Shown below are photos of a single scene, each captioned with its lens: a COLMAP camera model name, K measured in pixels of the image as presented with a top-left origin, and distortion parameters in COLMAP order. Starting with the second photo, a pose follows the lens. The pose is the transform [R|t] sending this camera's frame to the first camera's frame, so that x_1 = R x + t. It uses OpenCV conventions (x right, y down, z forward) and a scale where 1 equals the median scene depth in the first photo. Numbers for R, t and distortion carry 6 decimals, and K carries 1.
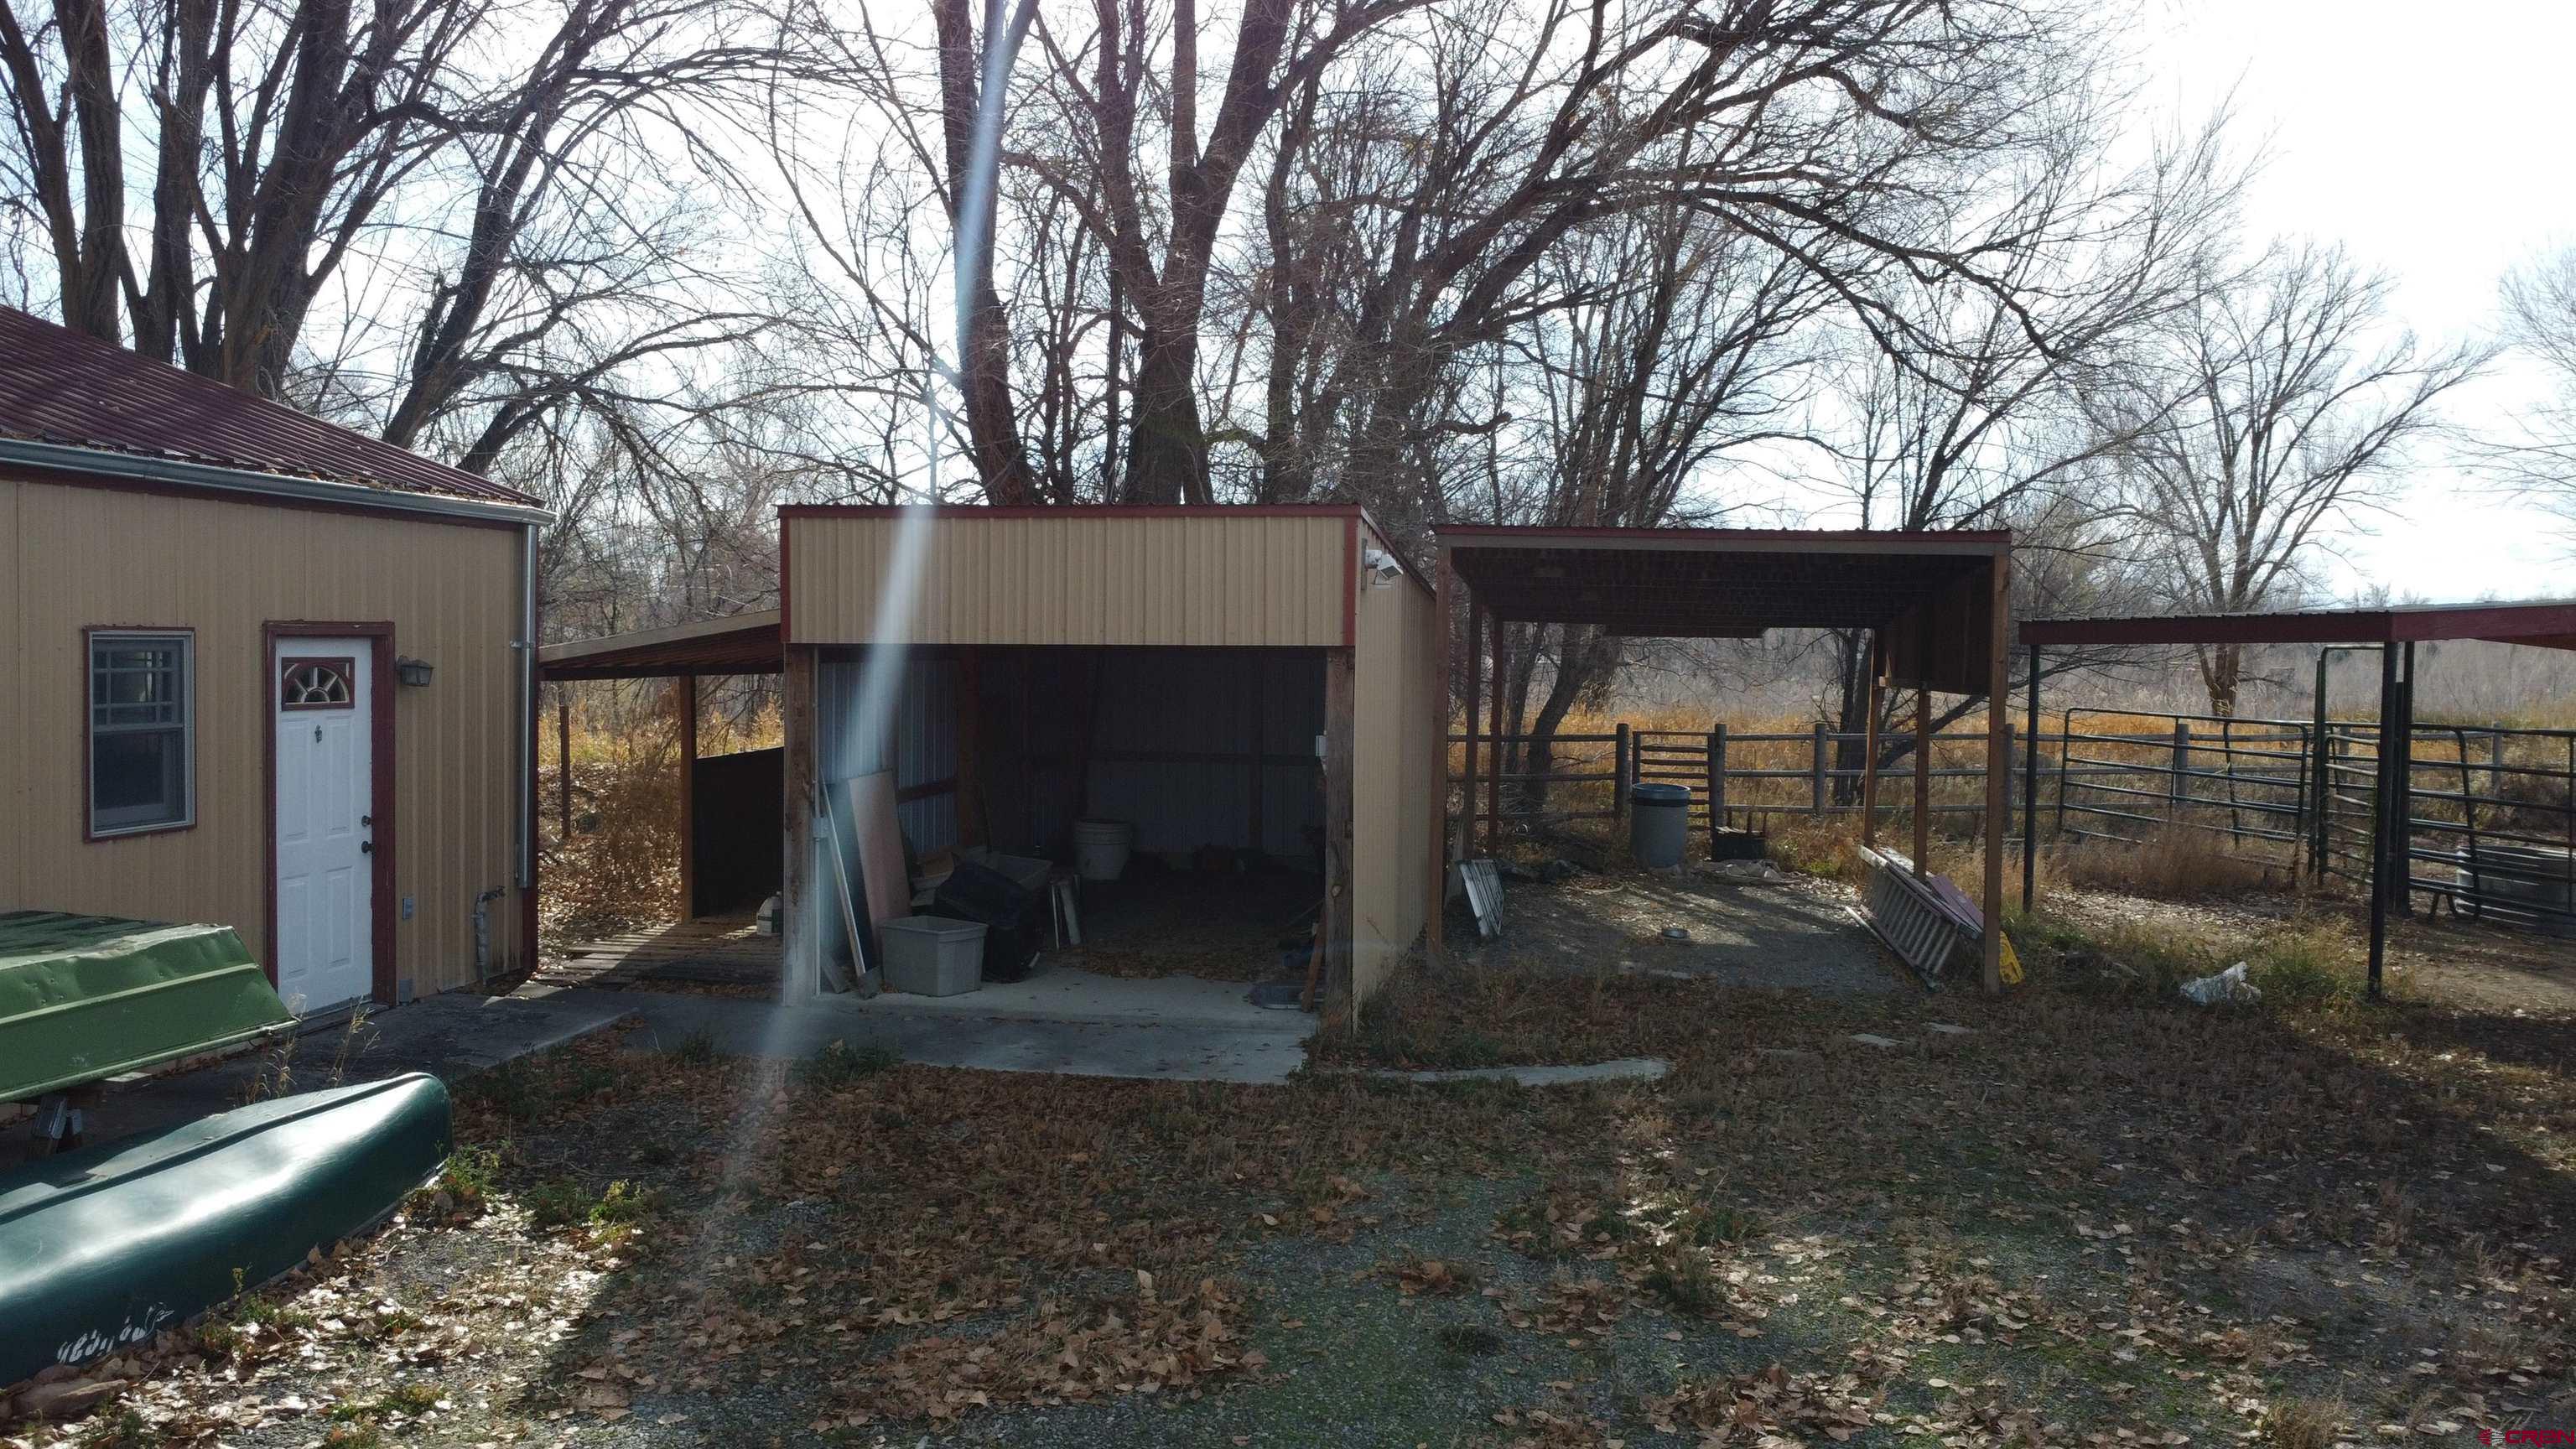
lens RADIAL K [[1943.6, 0, 1294.4], [0, 1943.6, 725.9], [0, 0, 1]] dist [0.001076, -0.005976]
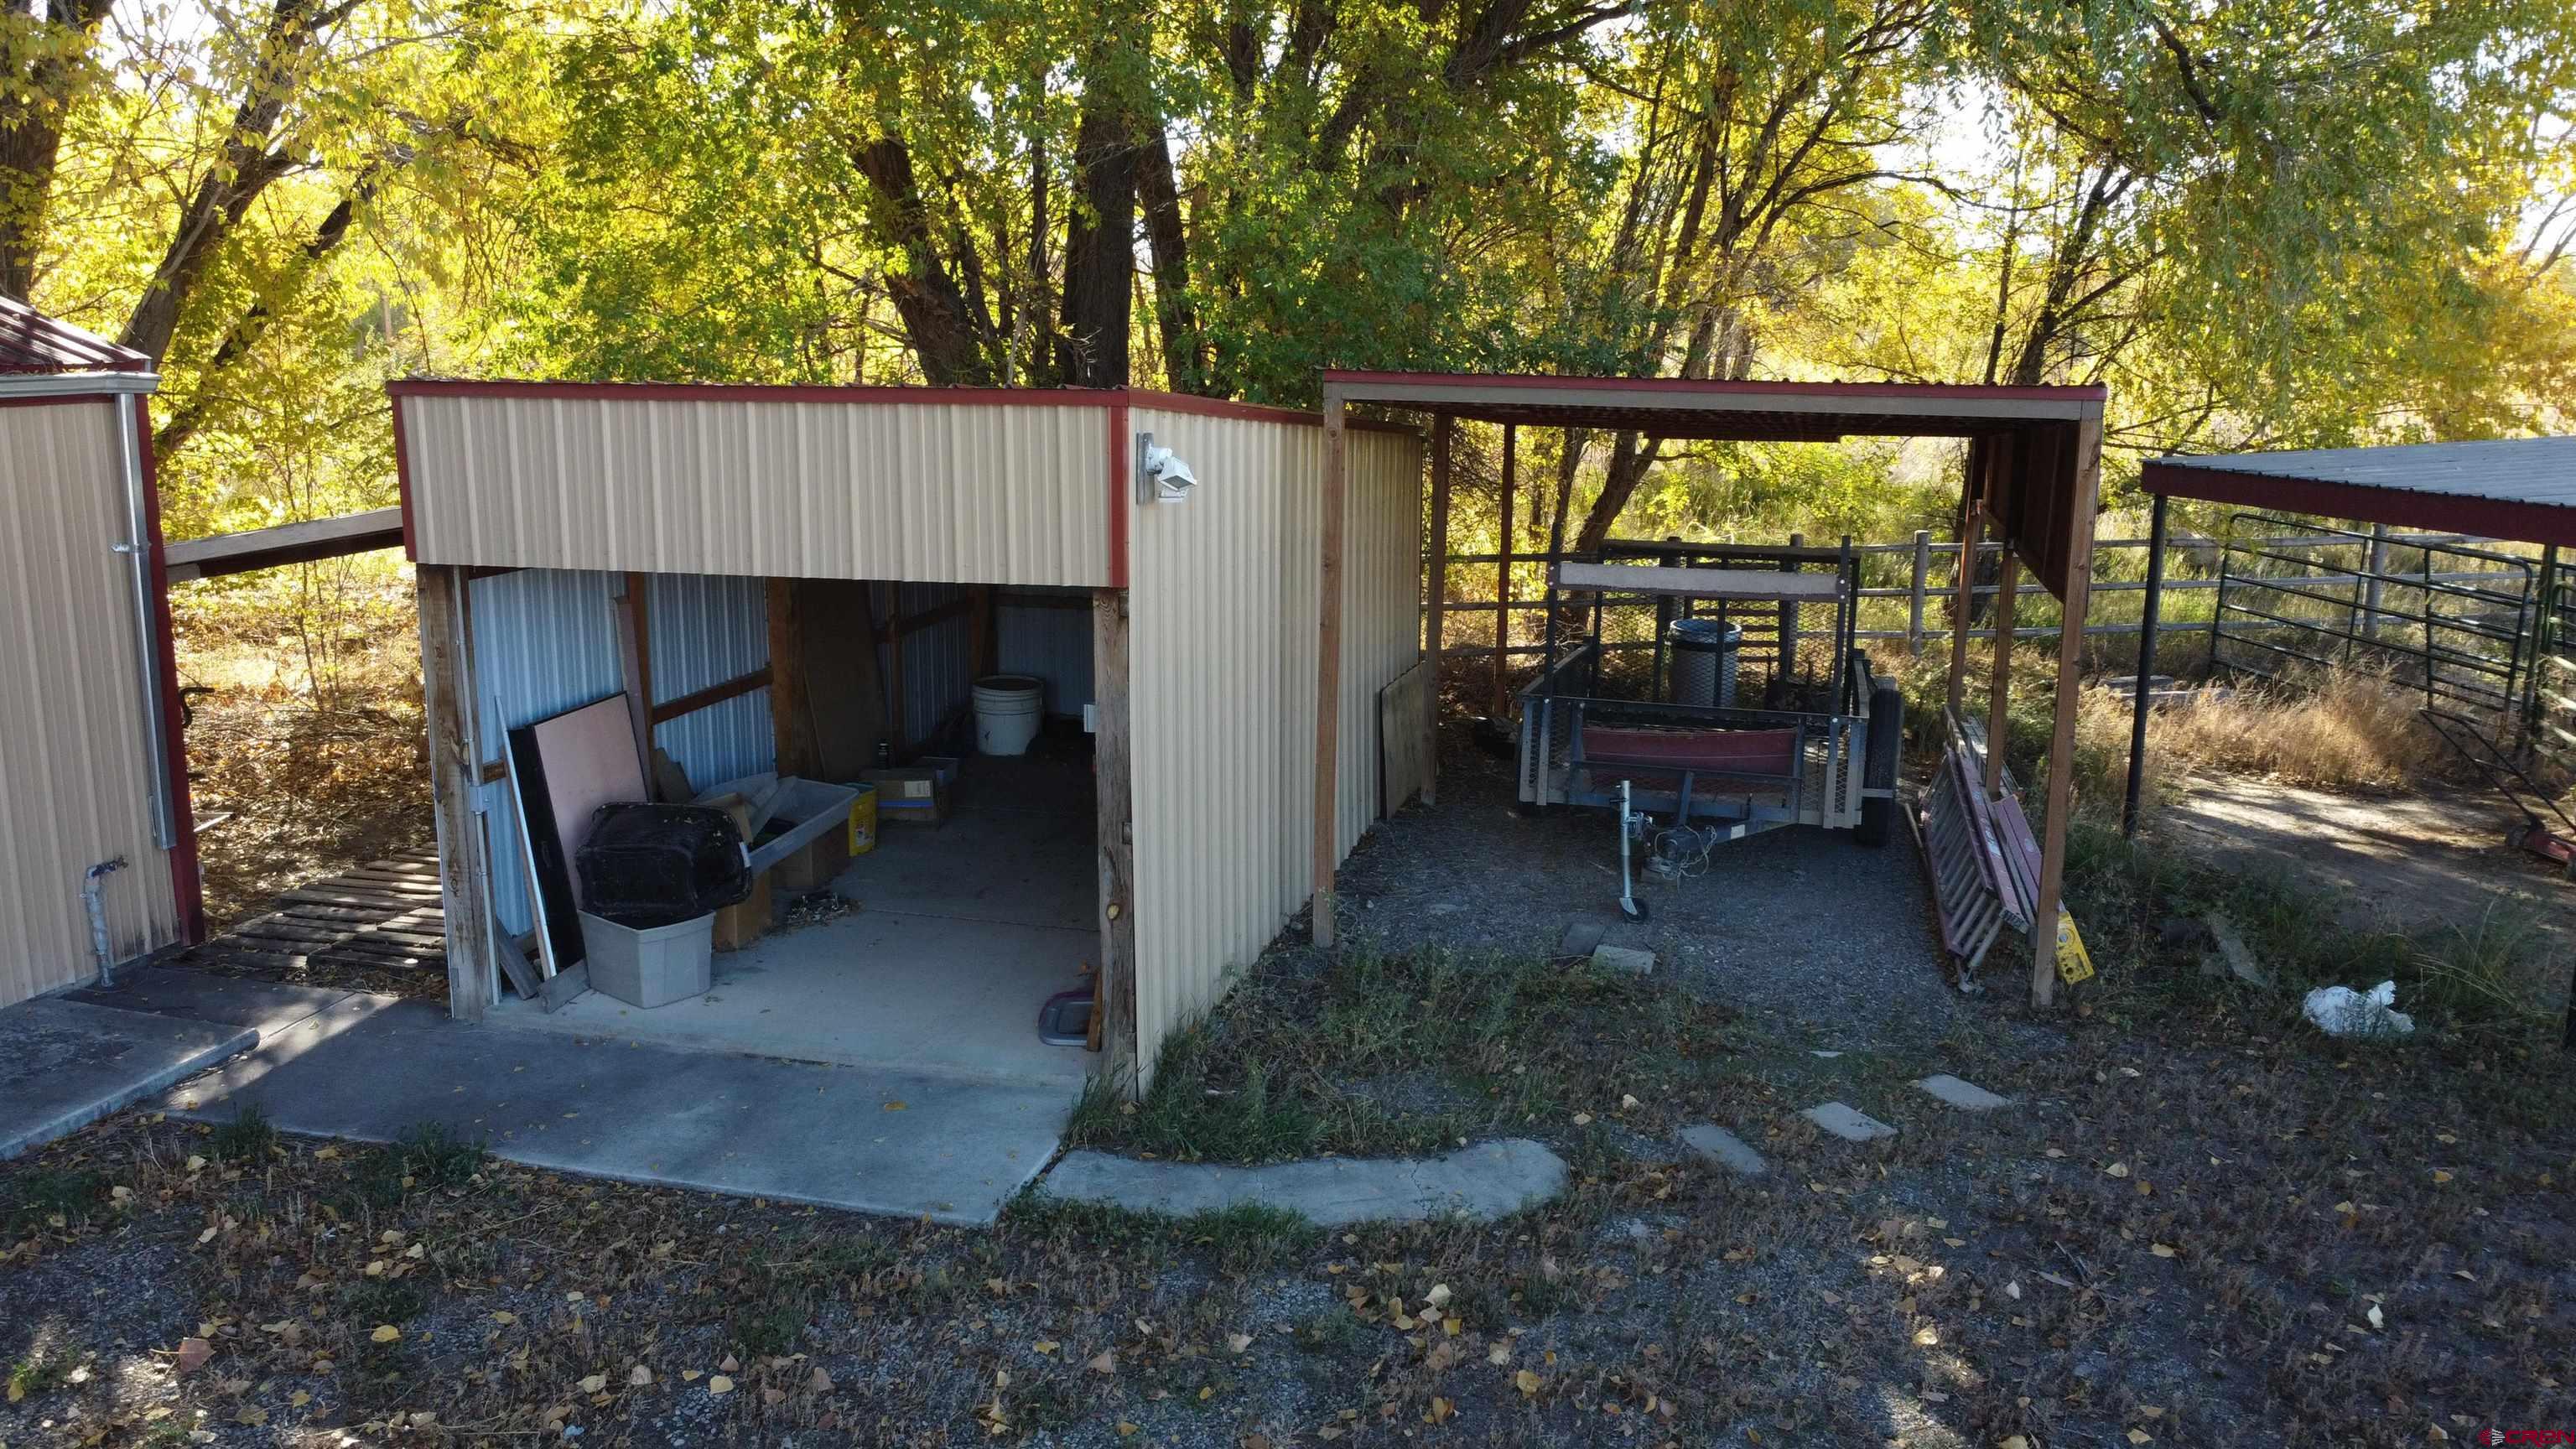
lens RADIAL K [[1943.6, 0, 1294.4], [0, 1943.6, 725.9], [0, 0, 1]] dist [0.001076, -0.005976]
pose [[0.995982, 0.012271, -0.088708, 0.149960], [0.001886, 0.987474, 0.157772, -0.098861], [0.089533, -0.157306, 0.983483, 0.275799]]
